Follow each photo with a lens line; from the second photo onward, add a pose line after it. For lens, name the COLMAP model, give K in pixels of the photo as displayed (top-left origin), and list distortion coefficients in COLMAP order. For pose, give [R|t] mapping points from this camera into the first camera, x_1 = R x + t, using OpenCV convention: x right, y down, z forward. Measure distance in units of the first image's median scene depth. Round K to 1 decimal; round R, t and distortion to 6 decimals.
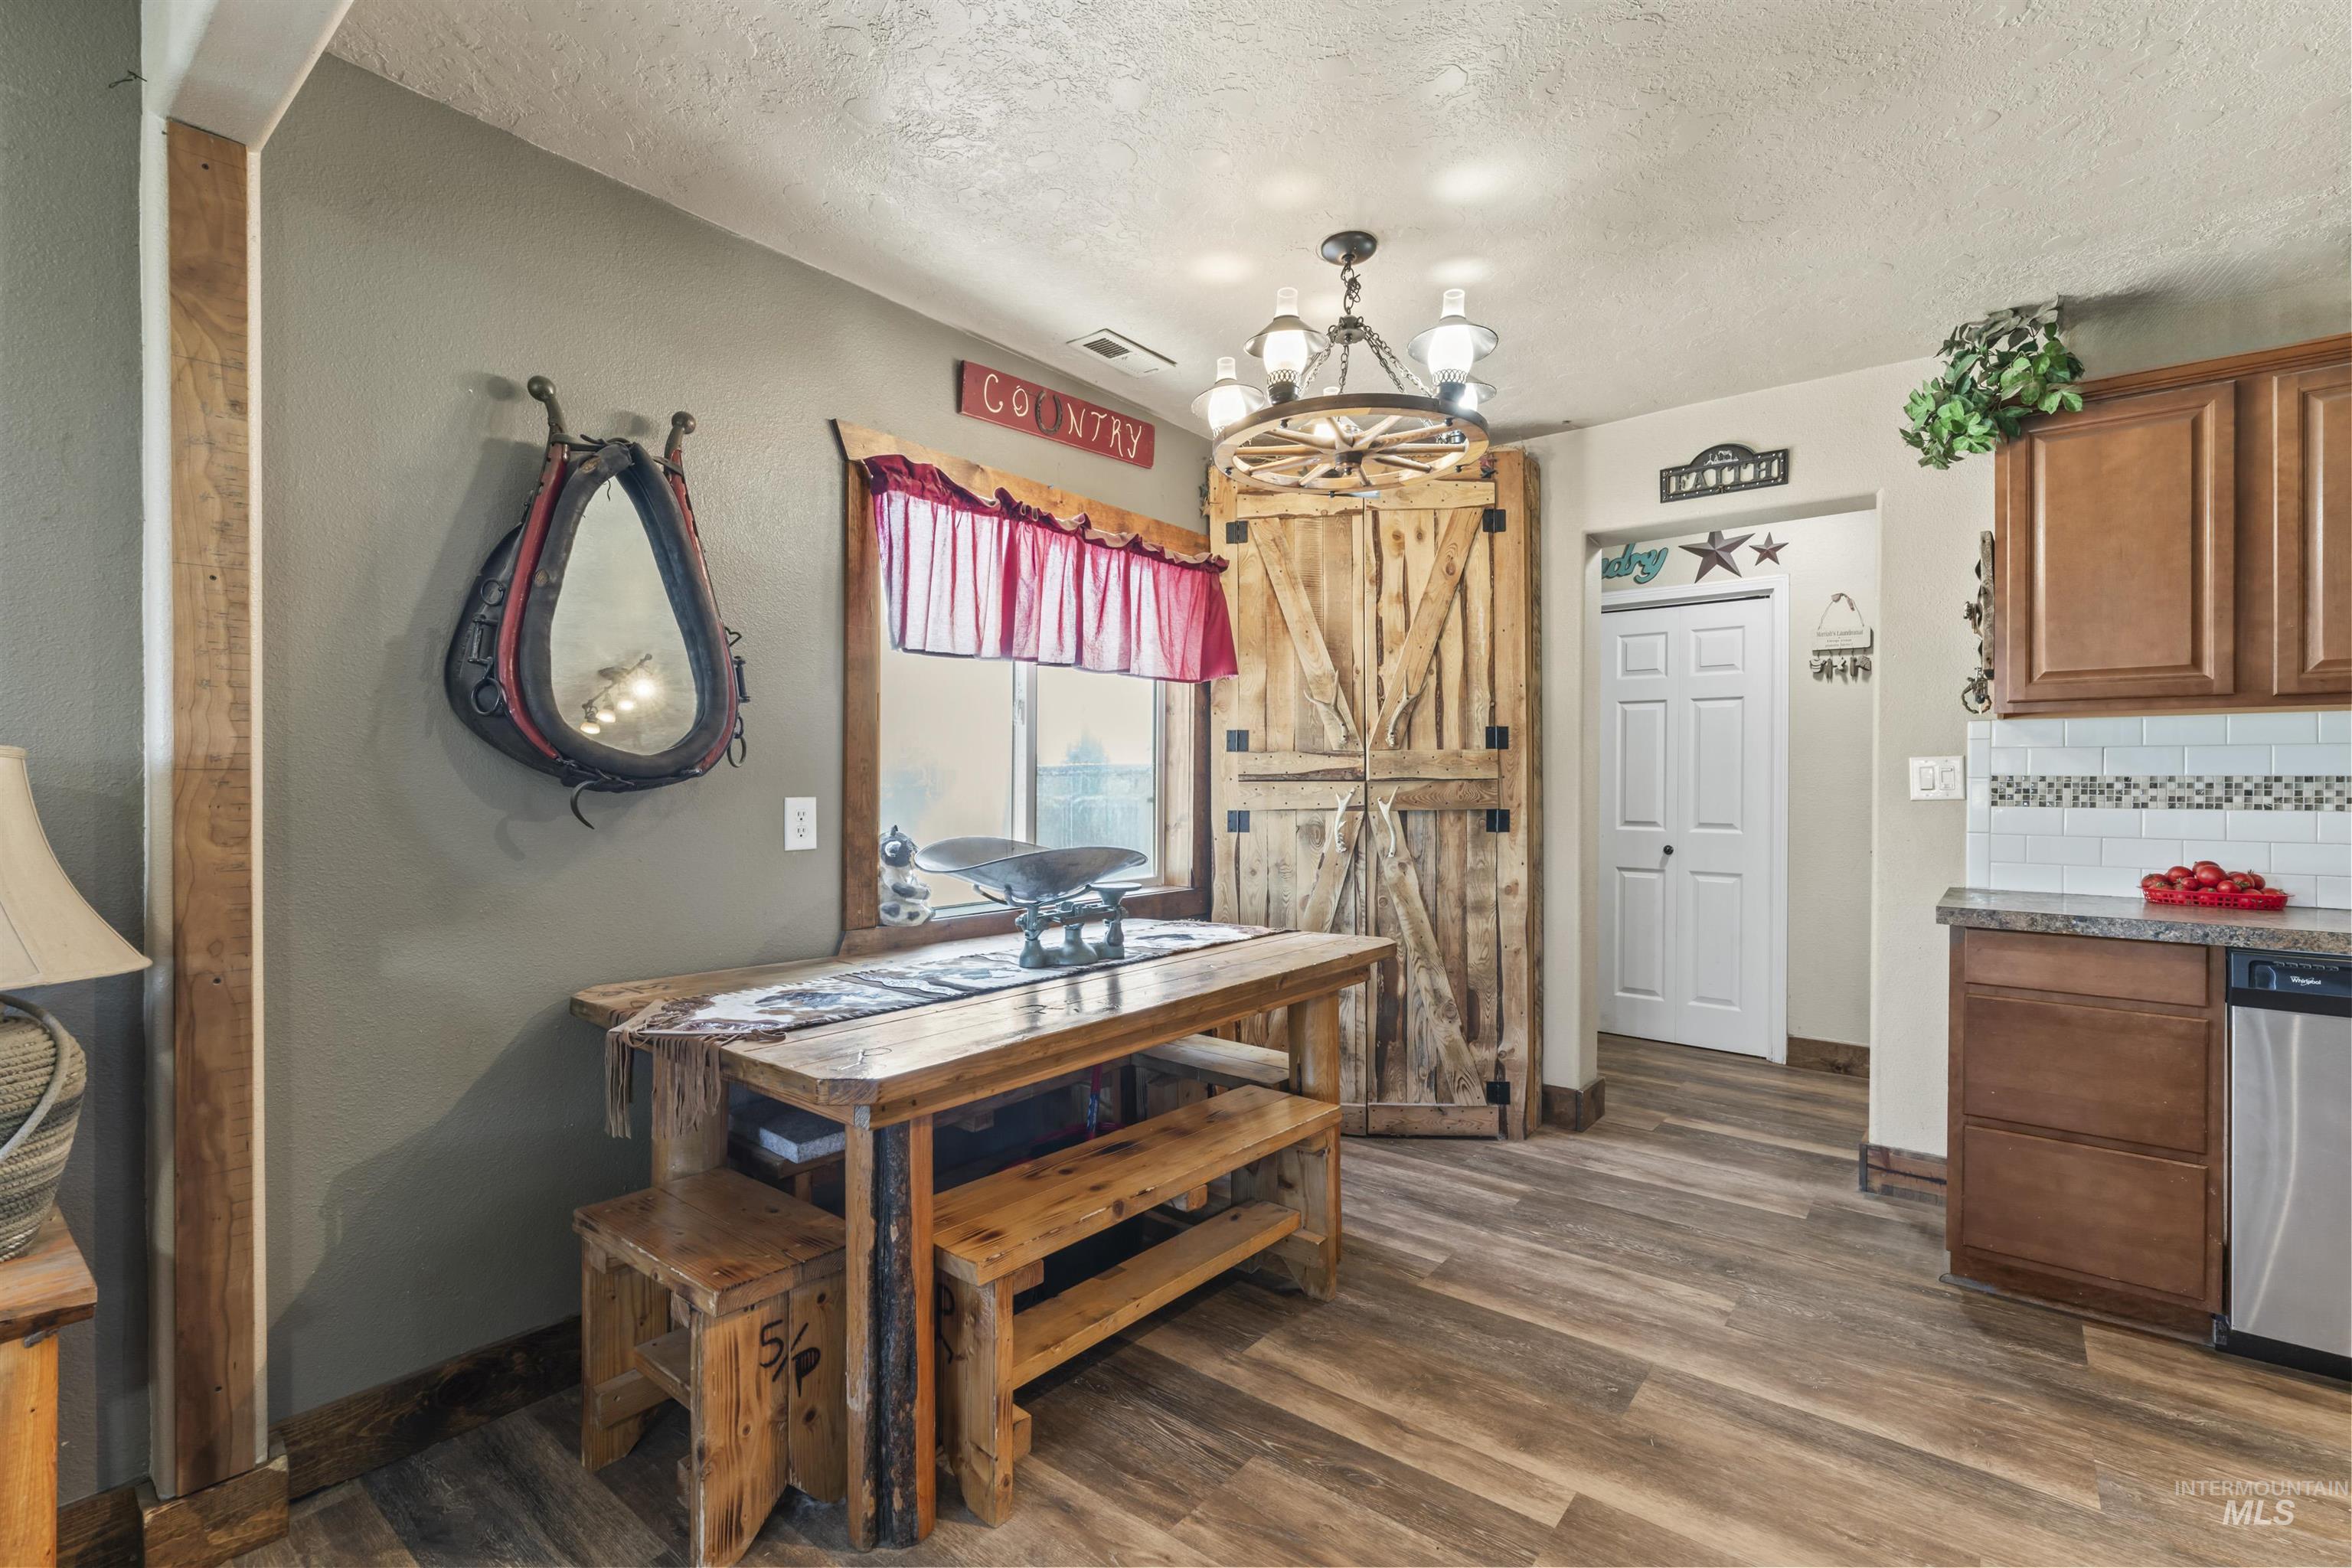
lens RADIAL K [[1027.1, 0, 1189.7], [0, 1027.1, 784.7], [0, 0, 1]] dist [-0.004865, 0.000229]
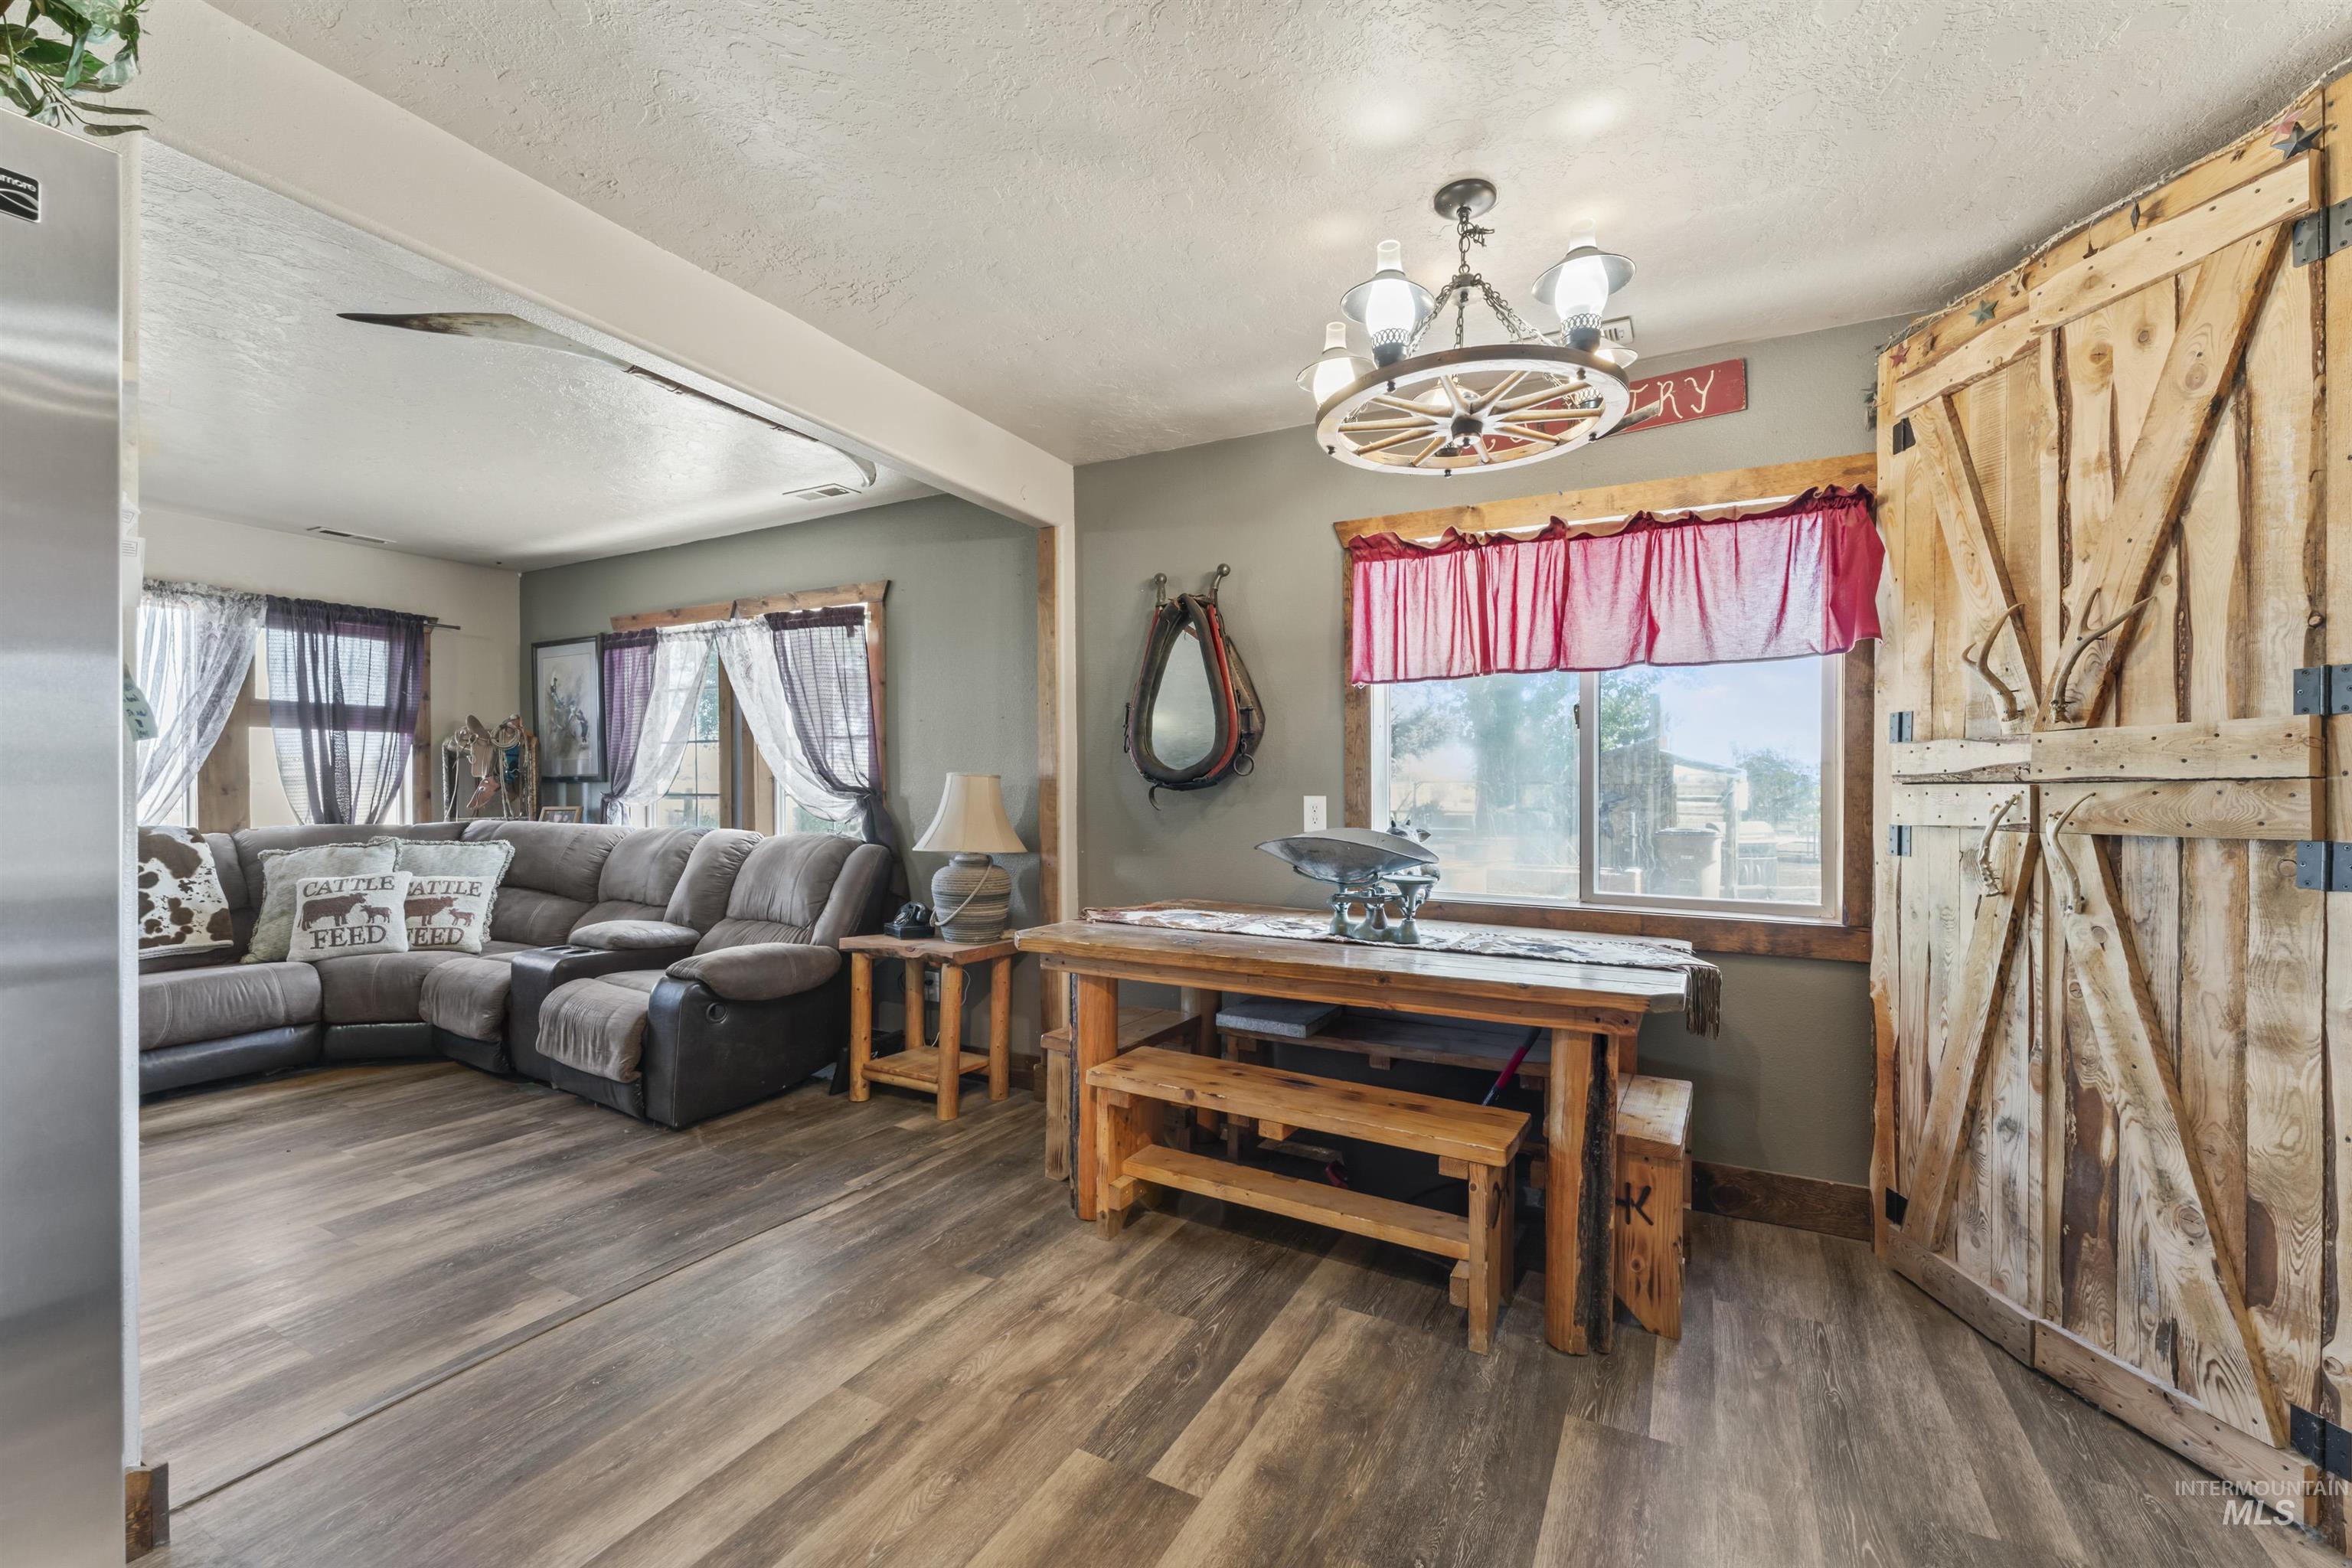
lens RADIAL K [[978.0, 0, 1182.6], [0, 978.0, 788.3], [0, 0, 1]] dist [-0.010315, 0.000786]
pose [[0.169771, 0.001529, -0.985482, 1.148706], [-0.003918, 0.999992, 0.000876, 0.001678], [0.985476, 0.003712, 0.169775, 0.722595]]
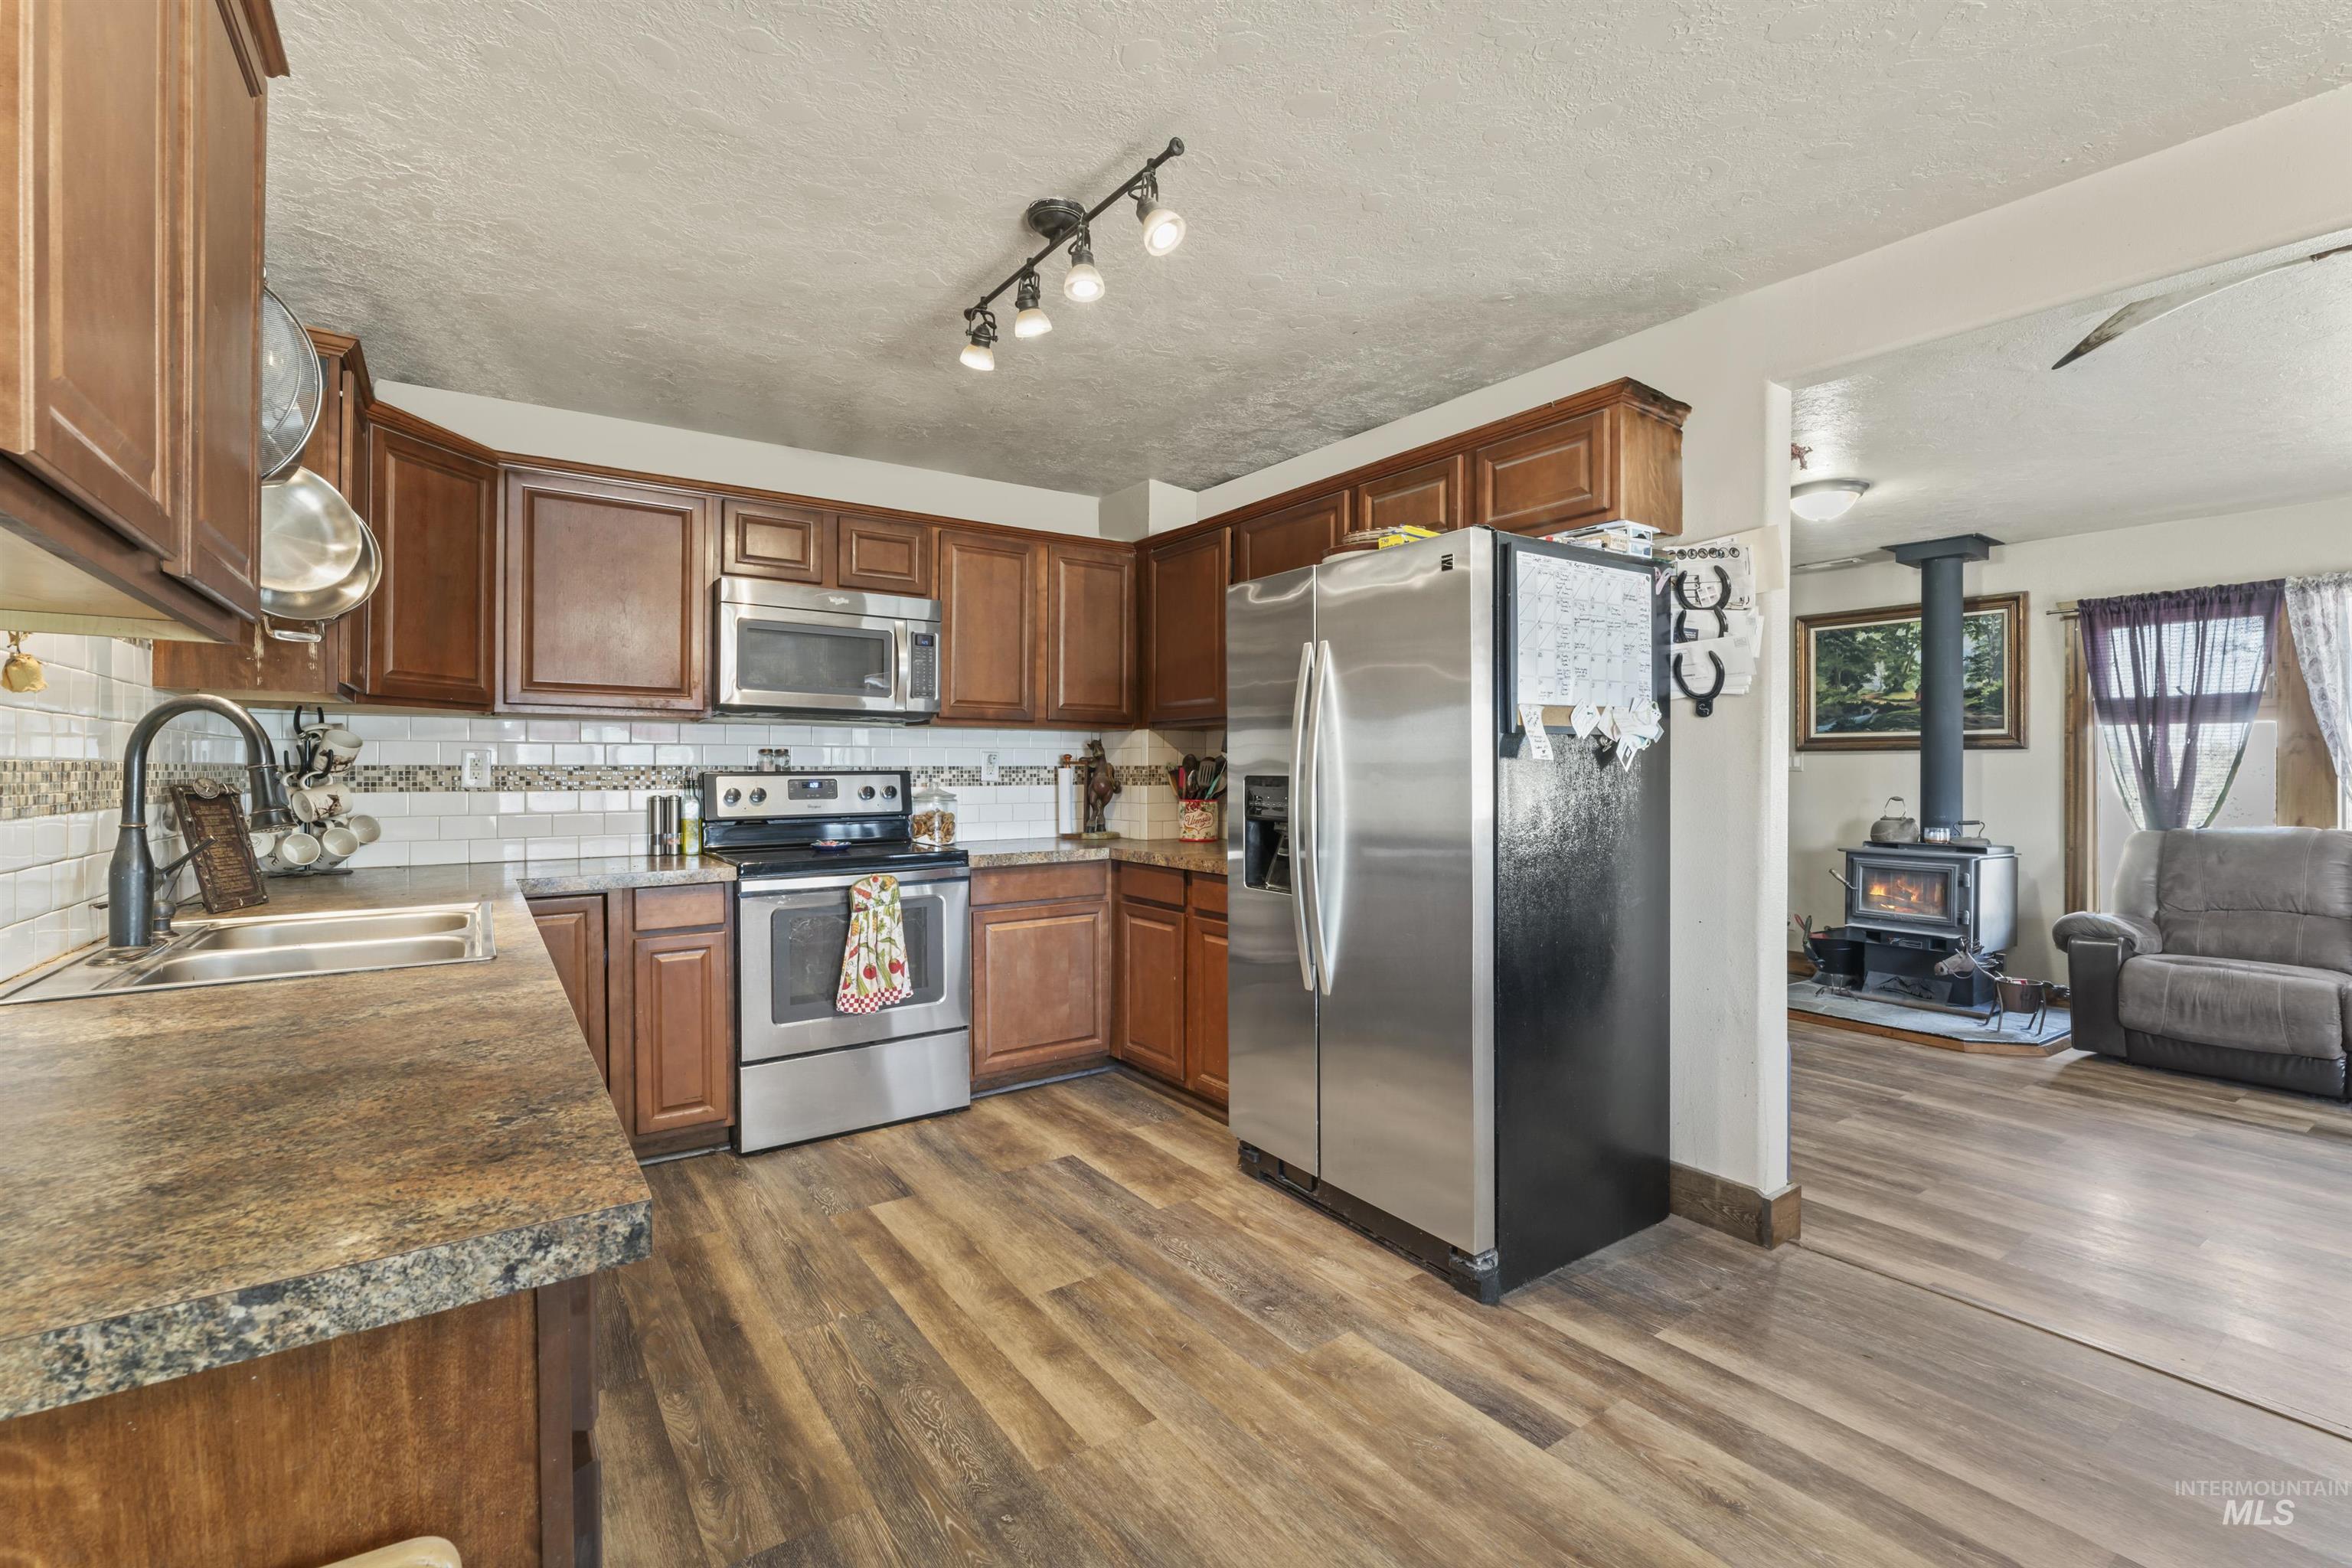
lens RADIAL K [[1027.1, 0, 1172.1], [0, 1027.1, 772.0], [0, 0, 1]] dist [-0.004865, 0.000229]
pose [[-0.959741, -0.010884, 0.280674, 0.730295], [-0.009502, 0.999935, 0.006283, 0.001705], [-0.280724, 0.003363, -0.959783, 1.347095]]
